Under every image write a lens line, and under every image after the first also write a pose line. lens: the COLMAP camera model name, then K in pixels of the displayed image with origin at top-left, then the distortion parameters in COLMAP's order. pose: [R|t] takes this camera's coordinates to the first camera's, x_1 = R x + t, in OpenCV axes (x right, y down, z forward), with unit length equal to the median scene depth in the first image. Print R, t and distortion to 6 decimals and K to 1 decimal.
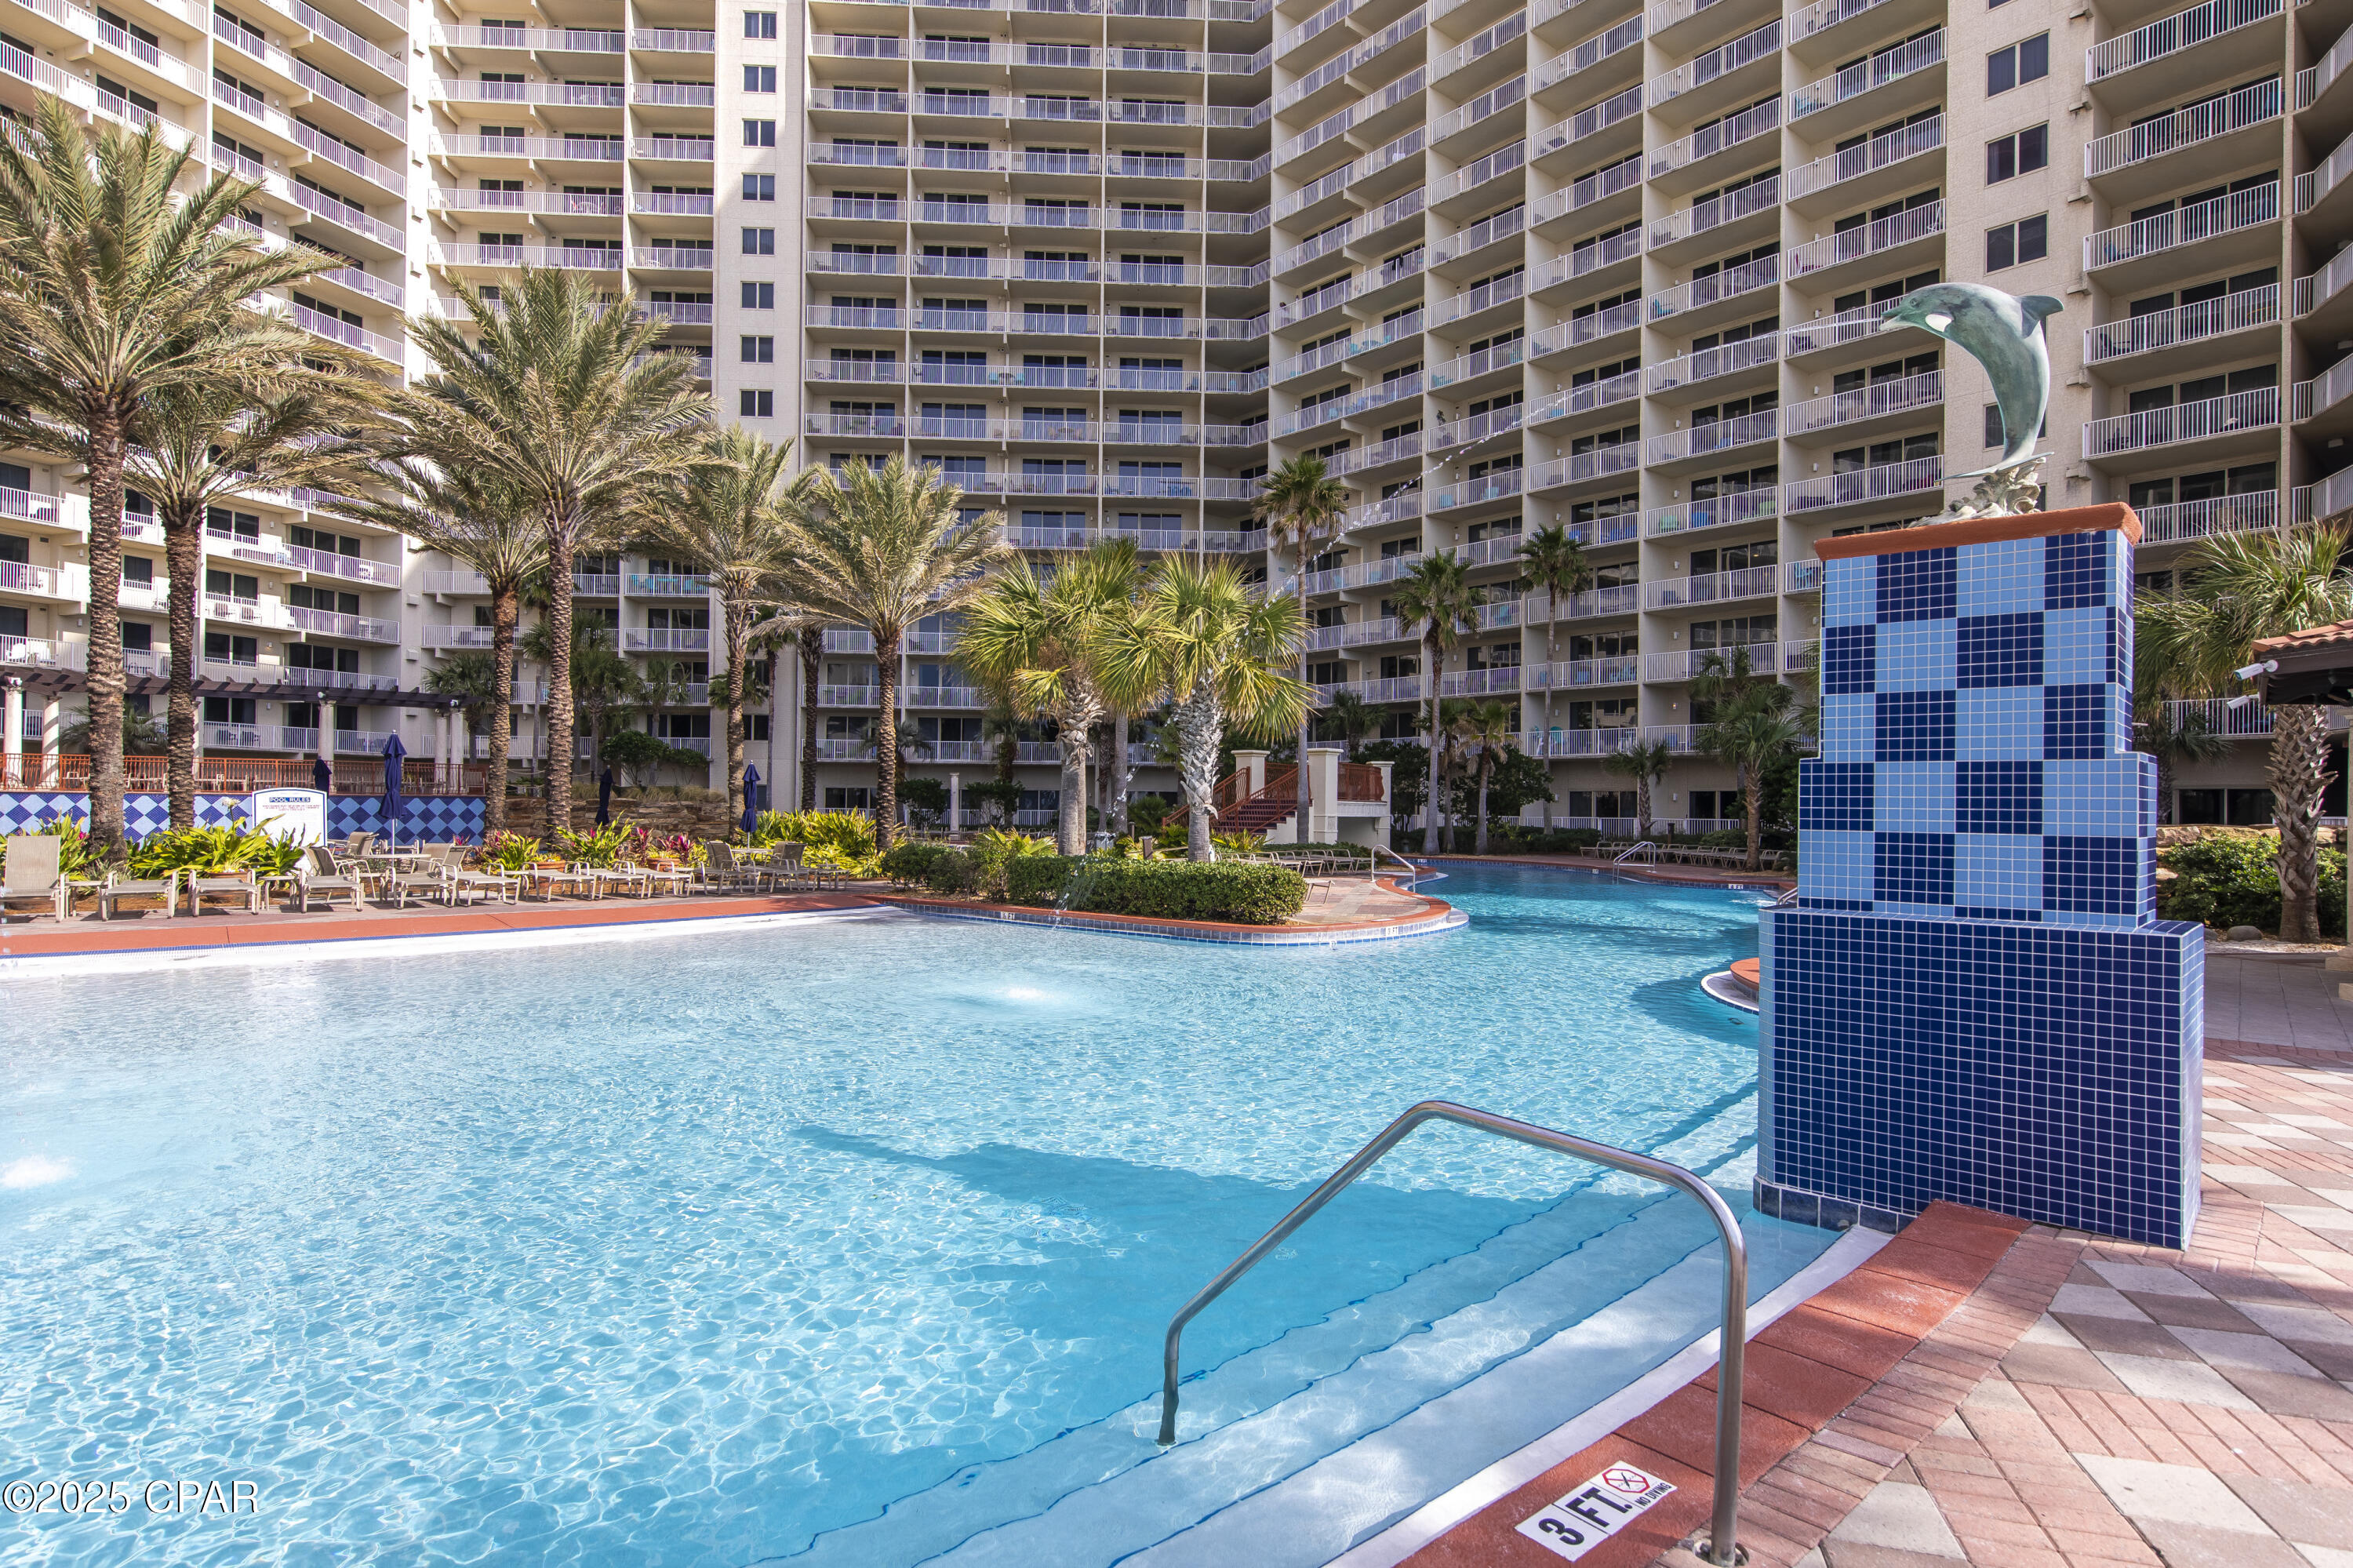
lens RADIAL K [[1240.4, 0, 1176.5], [0, 1240.4, 784.0], [0, 0, 1]] dist [0.026955, 0.000568]
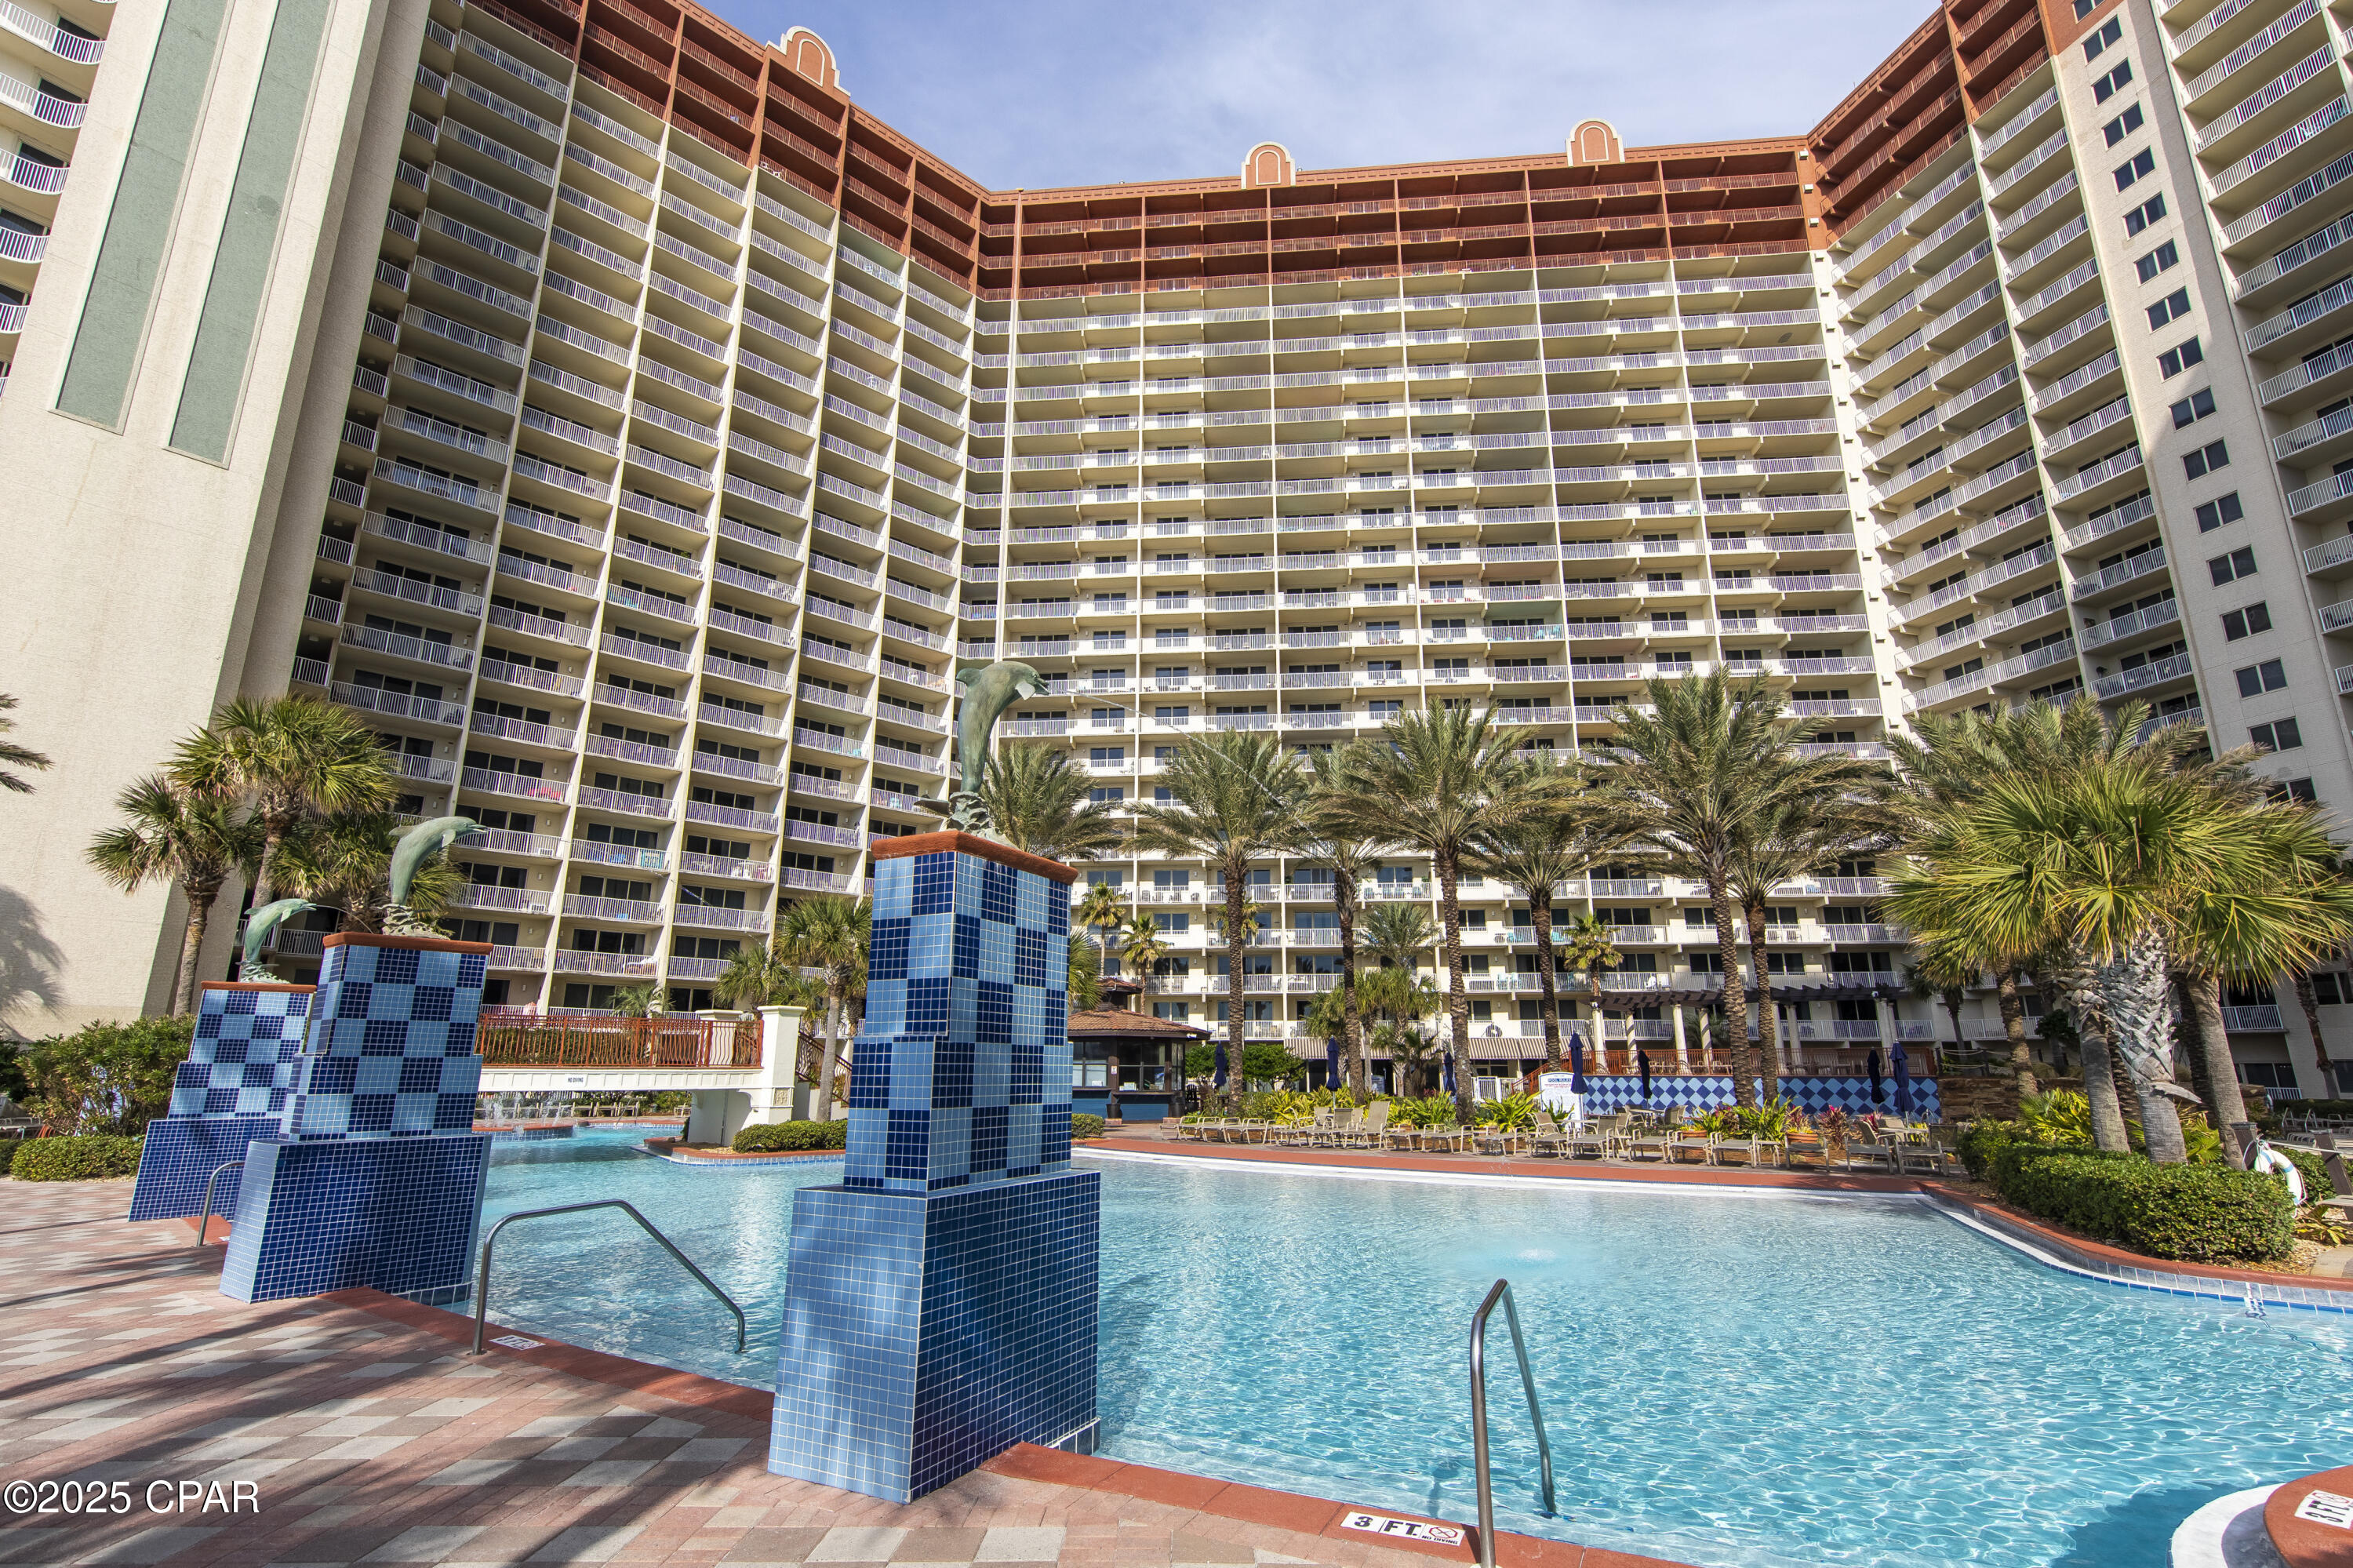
lens RADIAL K [[1053.3, 0, 1176.9], [0, 1053.3, 826.7], [0, 0, 1]] dist [0.001305, 0.000111]
pose [[0.262433, -0.227836, -0.937667, 0.150994], [0.013045, 0.972475, -0.232642, 0.002340], [0.964862, 0.048821, 0.258182, 0.085116]]
